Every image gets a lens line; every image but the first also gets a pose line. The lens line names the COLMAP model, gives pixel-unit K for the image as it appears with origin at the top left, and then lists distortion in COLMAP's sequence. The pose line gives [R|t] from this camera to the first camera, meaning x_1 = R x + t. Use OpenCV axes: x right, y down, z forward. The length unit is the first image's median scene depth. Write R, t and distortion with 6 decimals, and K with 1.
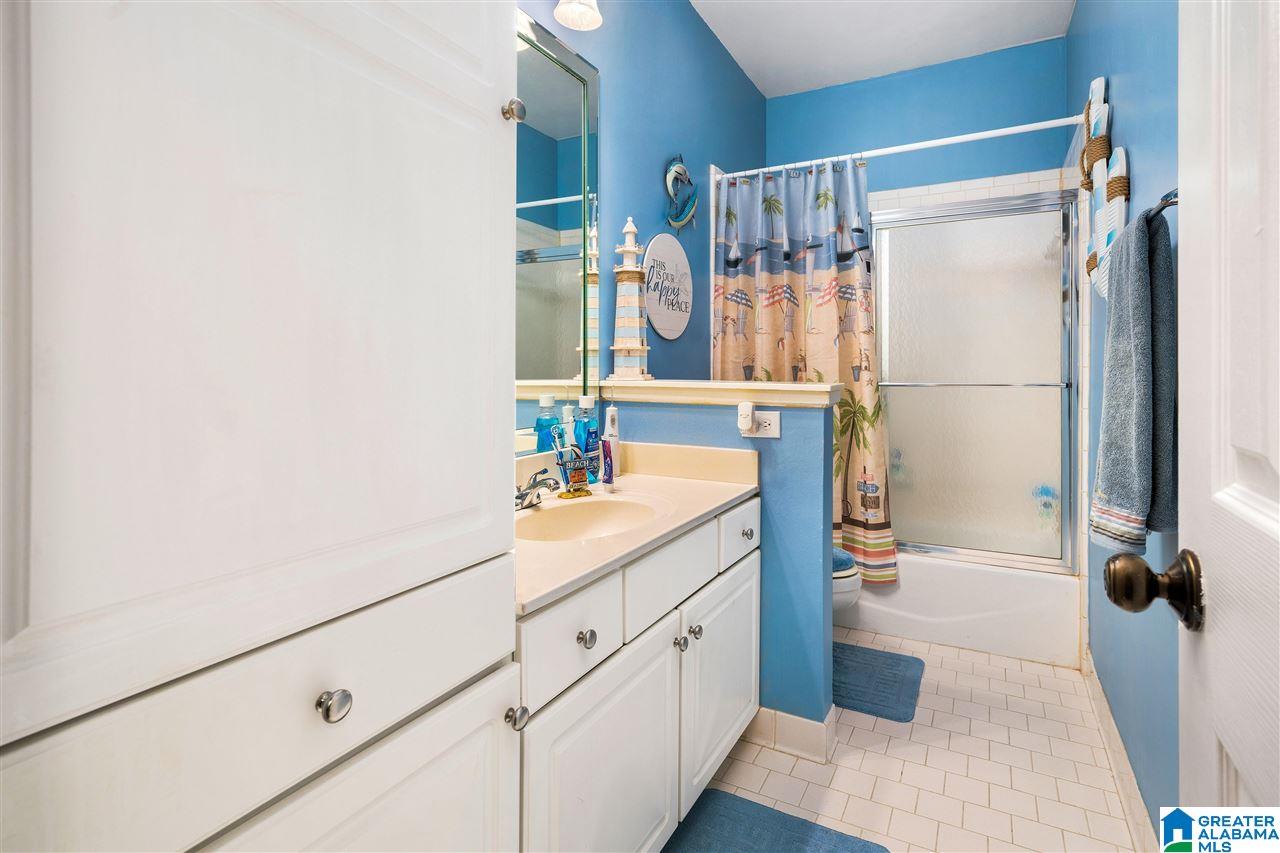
lens RADIAL K [[590.4, 0, 639.2], [0, 590.4, 426.4], [0, 0, 1]] dist [0.000922, 0.000217]
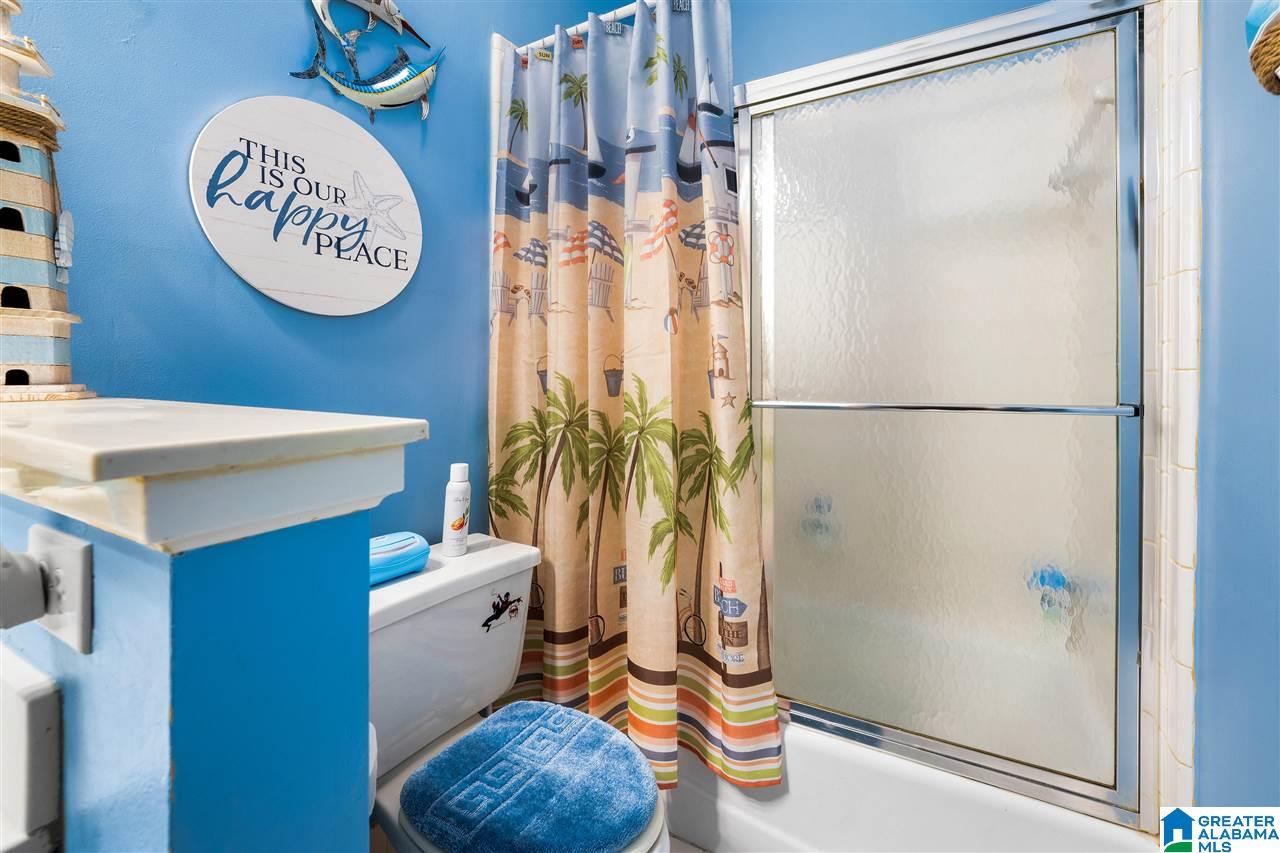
lens RADIAL K [[523.5, 0, 641.1], [0, 523.5, 427.8], [0, 0, 1]] dist [-0.014926, -0.000464]
pose [[0.999997, 0.001638, -0.001968, 0.301801], [-0.001639, 0.999999, -0.000383, -0.048515], [0.001968, 0.000386, 0.999998, 0.523722]]
